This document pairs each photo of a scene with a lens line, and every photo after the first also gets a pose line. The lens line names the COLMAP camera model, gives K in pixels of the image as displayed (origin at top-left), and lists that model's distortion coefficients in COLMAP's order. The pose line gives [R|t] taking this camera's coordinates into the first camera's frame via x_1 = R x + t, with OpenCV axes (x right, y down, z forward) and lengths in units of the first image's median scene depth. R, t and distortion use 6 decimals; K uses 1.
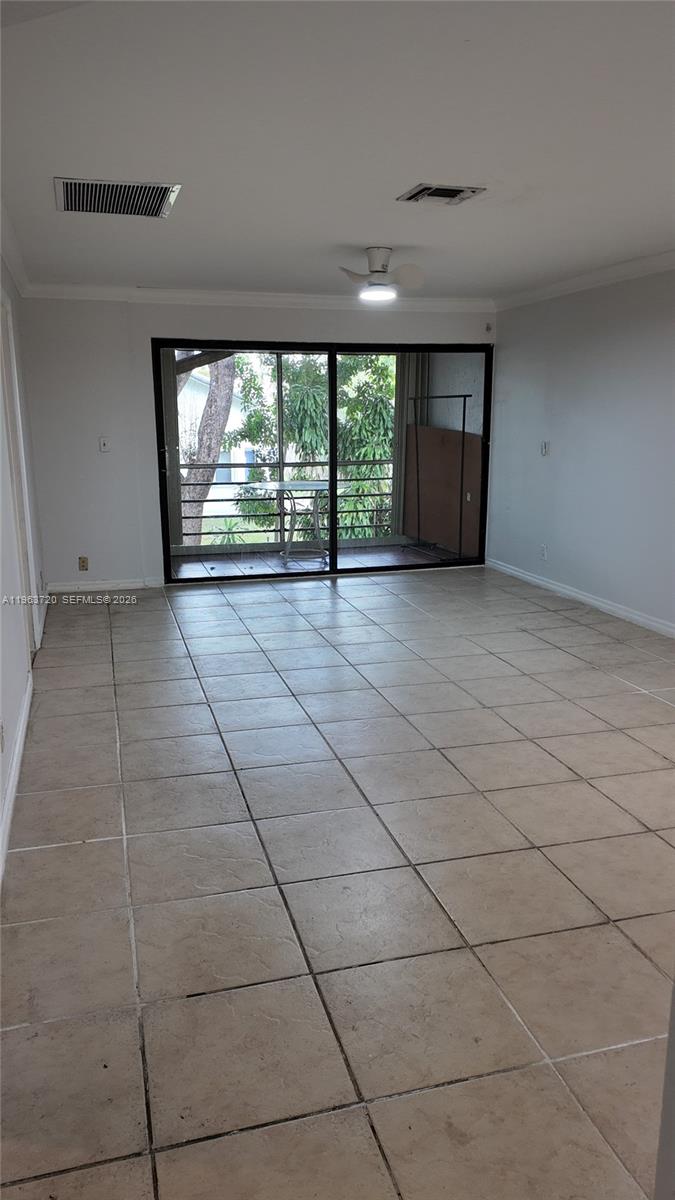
lens RADIAL K [[873.1, 0, 340.5], [0, 873.1, 602.9], [0, 0, 1]] dist [0.124427, -0.188801]
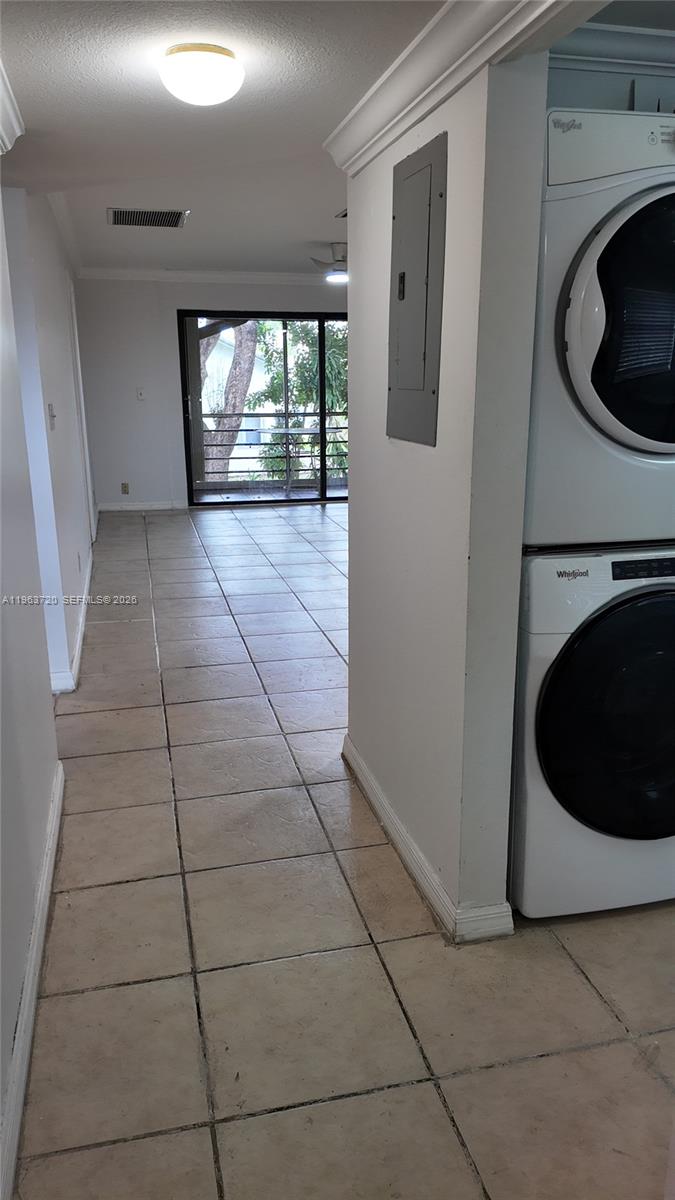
lens RADIAL K [[873.1, 0, 340.5], [0, 873.1, 602.9], [0, 0, 1]] dist [0.124427, -0.188801]
pose [[0.999154, 0.006889, -0.040542, 0.061209], [-0.005426, 0.999334, 0.036077, 0.060645], [0.040763, -0.035826, 0.998526, -0.224379]]
